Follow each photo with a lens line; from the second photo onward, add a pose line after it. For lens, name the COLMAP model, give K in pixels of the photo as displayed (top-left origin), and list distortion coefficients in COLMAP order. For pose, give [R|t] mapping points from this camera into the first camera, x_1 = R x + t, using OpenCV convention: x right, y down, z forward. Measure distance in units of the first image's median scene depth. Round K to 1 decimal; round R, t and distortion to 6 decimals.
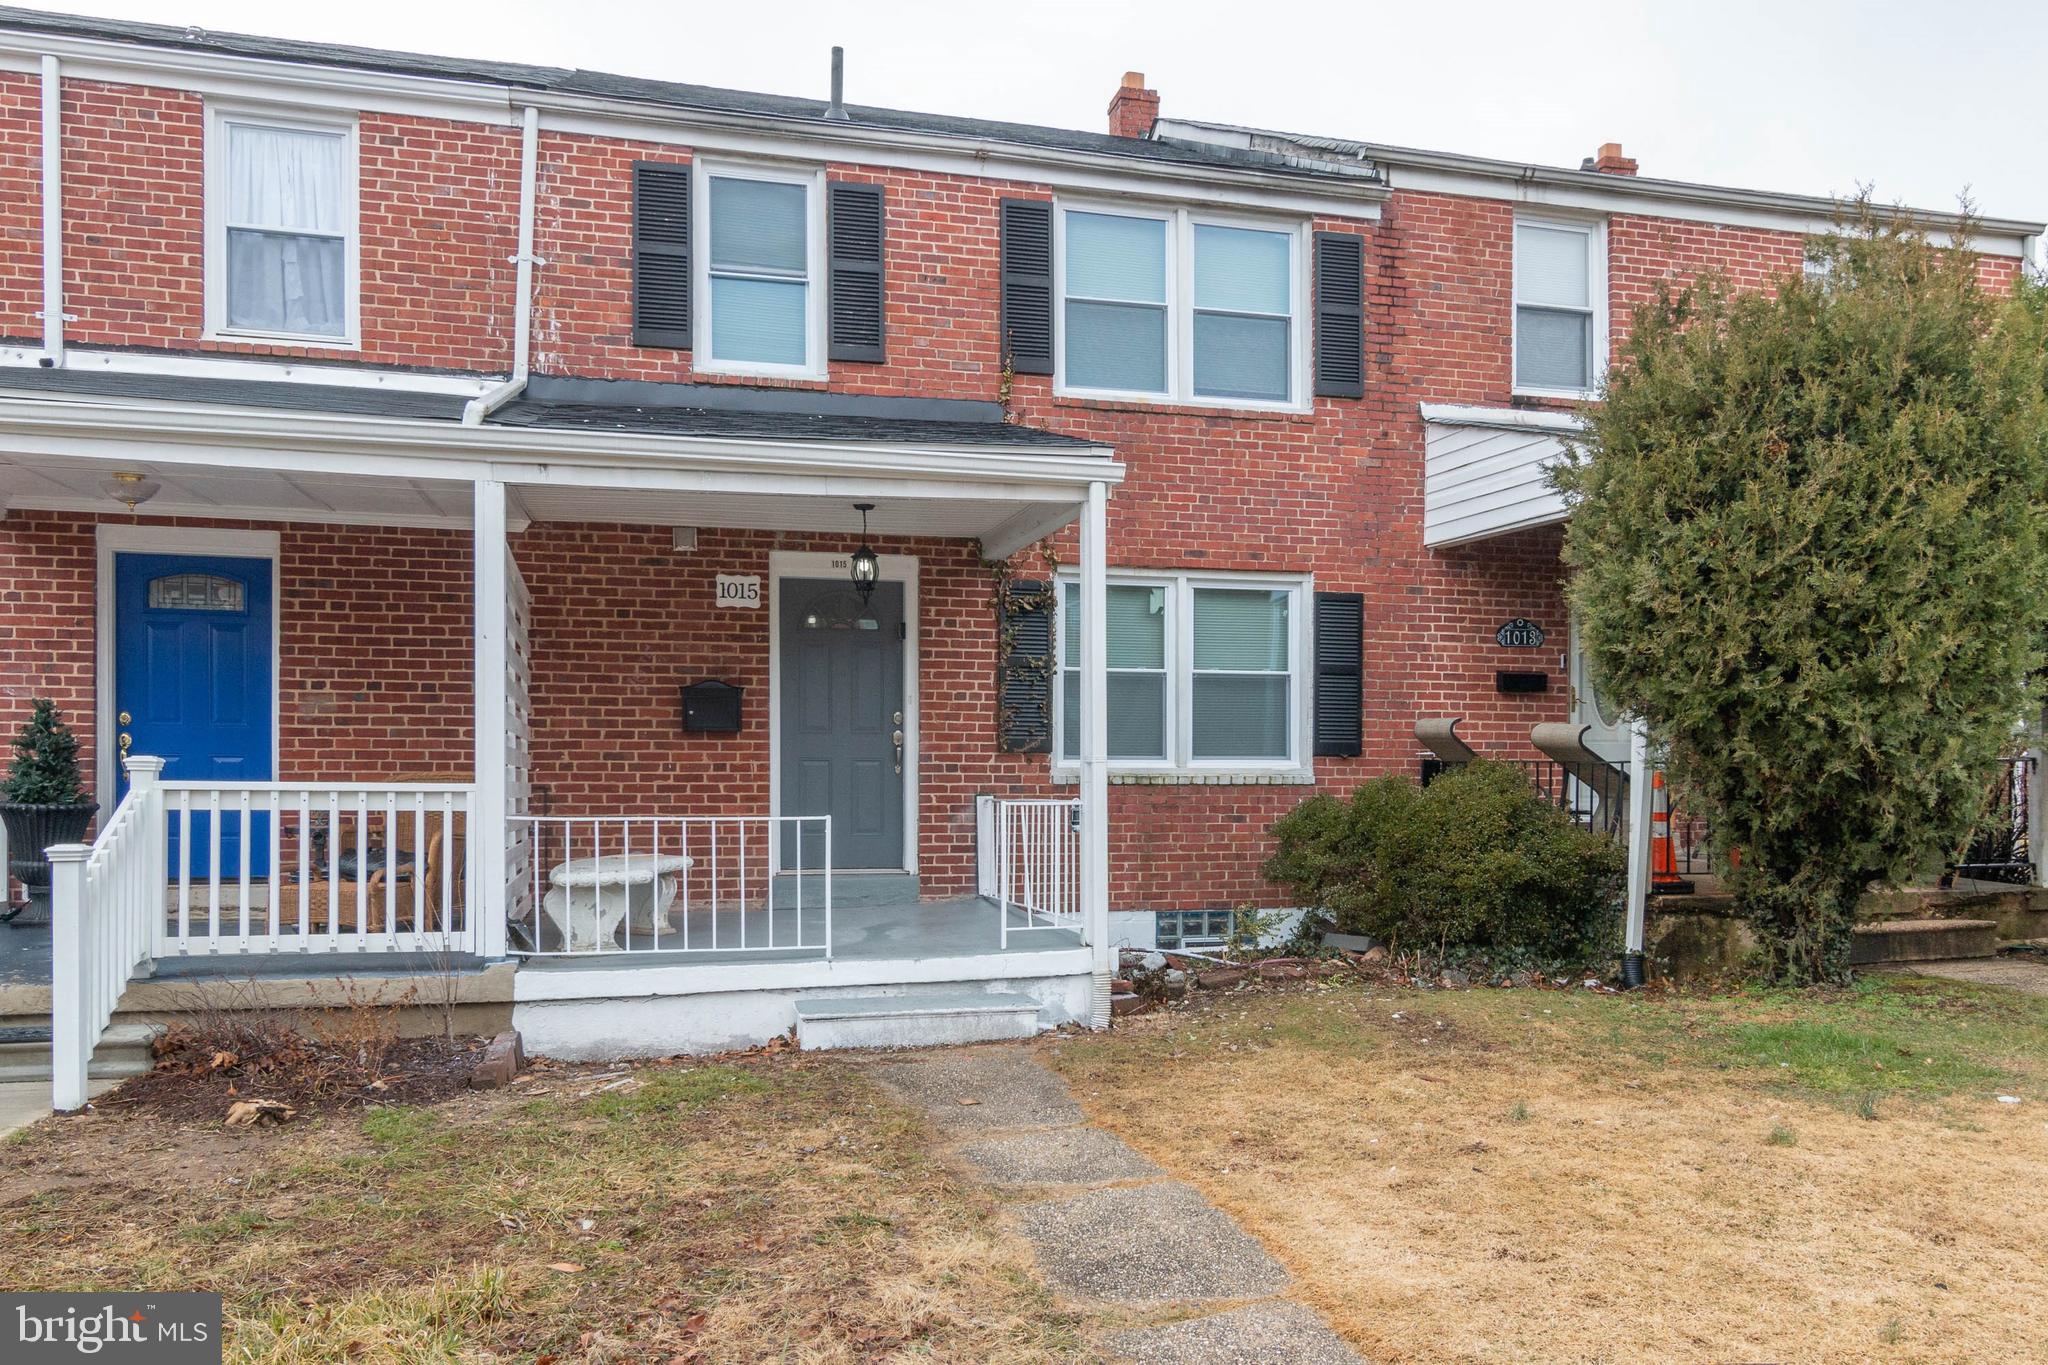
lens RADIAL K [[1588.6, 0, 1025.2], [0, 1588.6, 657.1], [0, 0, 1]] dist [0.001799, -0.003000]
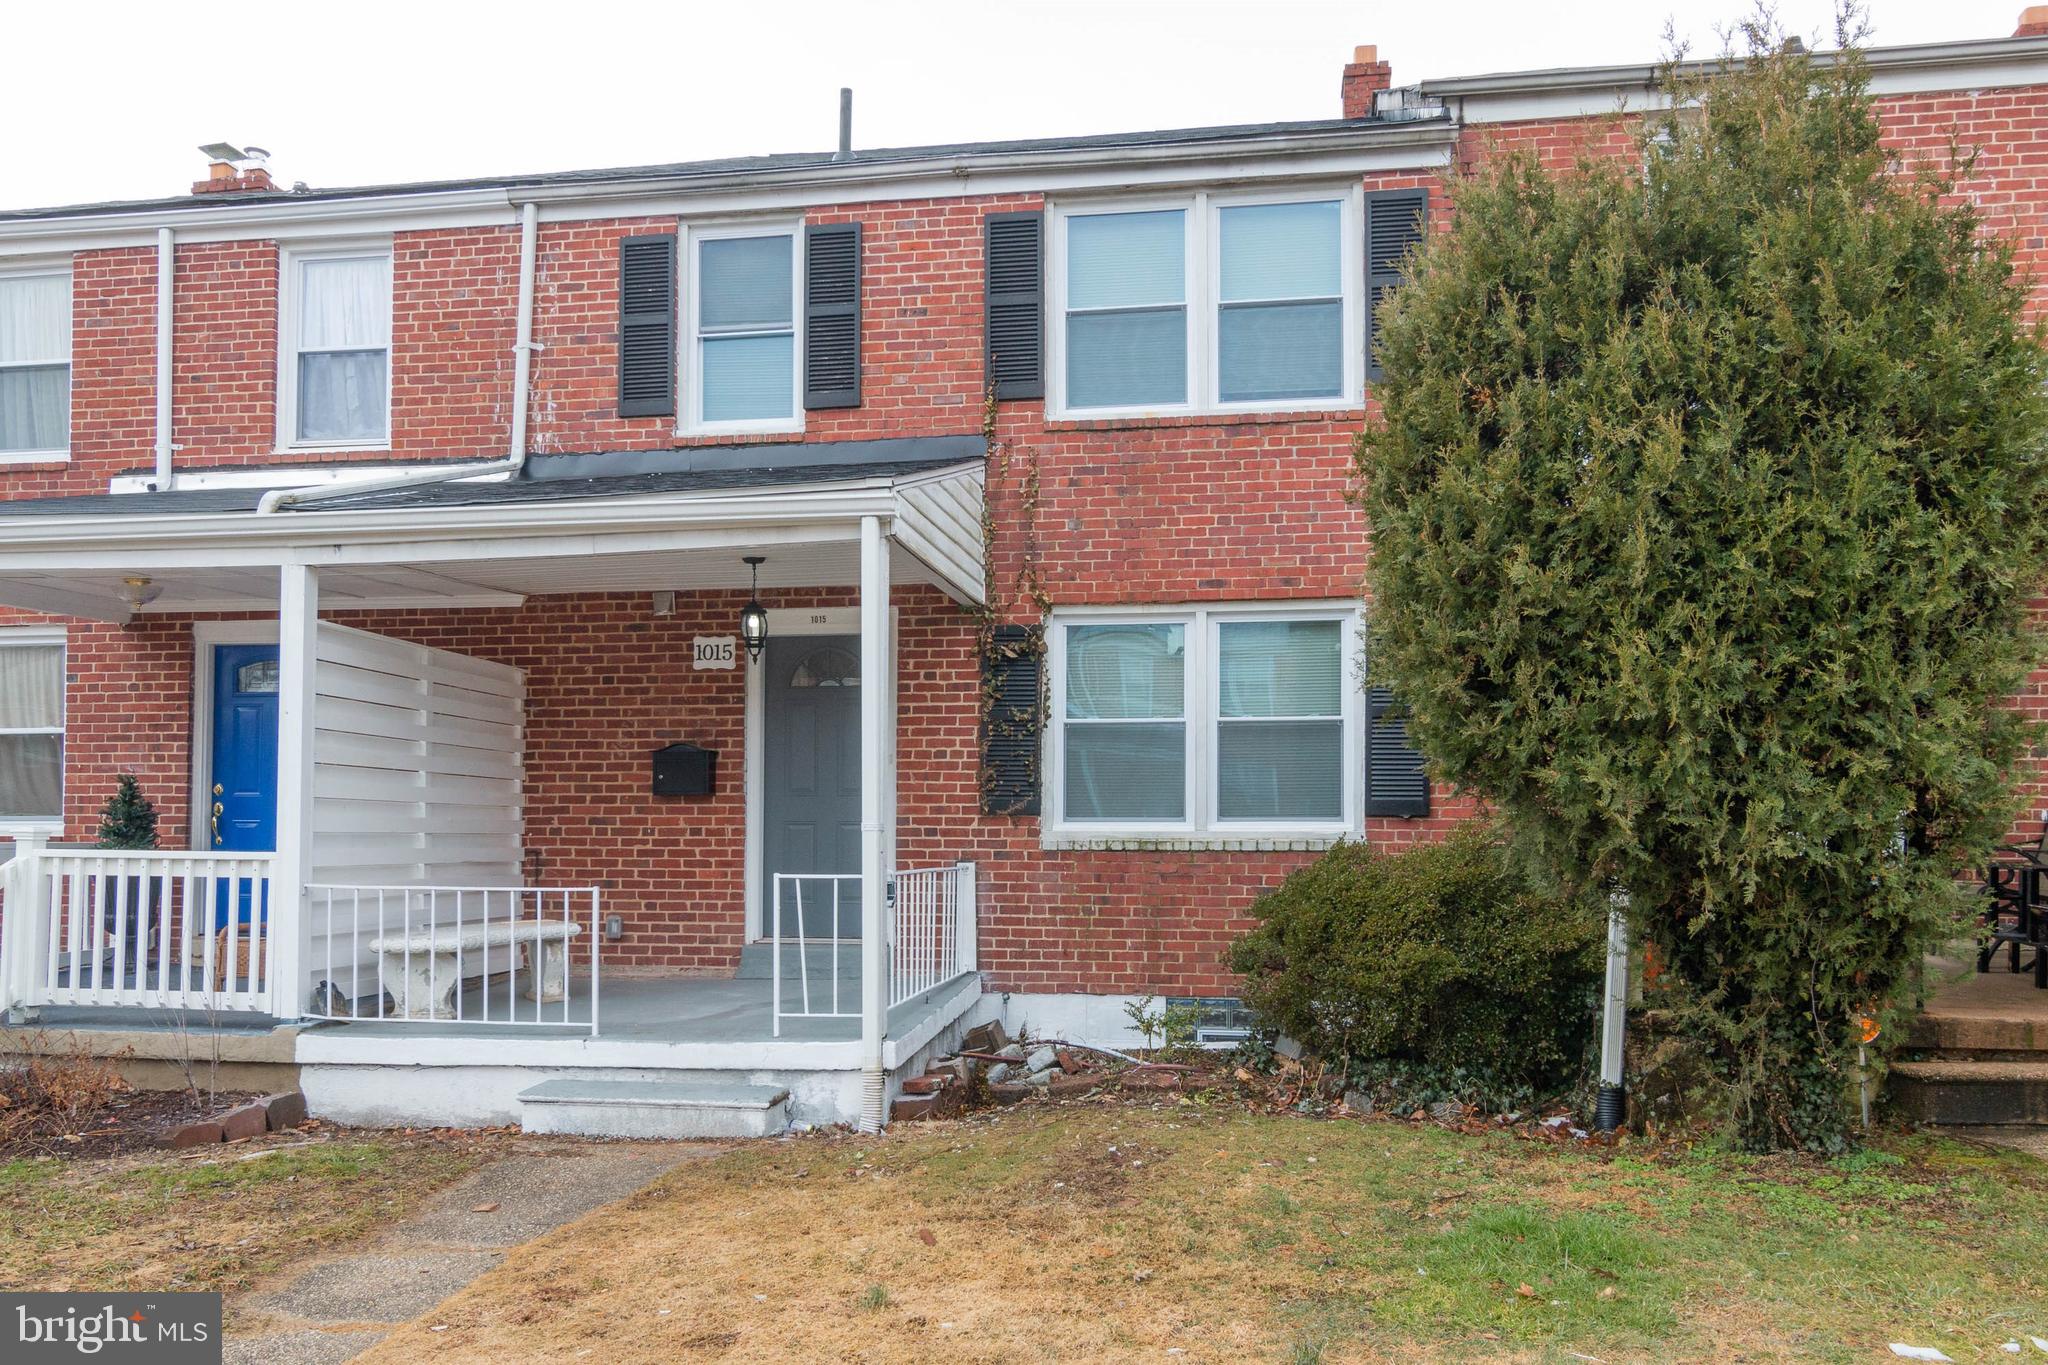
lens RADIAL K [[1588.6, 0, 1025.2], [0, 1588.6, 657.1], [0, 0, 1]] dist [0.001799, -0.003000]
pose [[0.906885, -0.044883, -0.418981, 0.398350], [0.032389, 0.998794, -0.036889, 0.003840], [0.420132, 0.019884, 0.907245, 0.180918]]
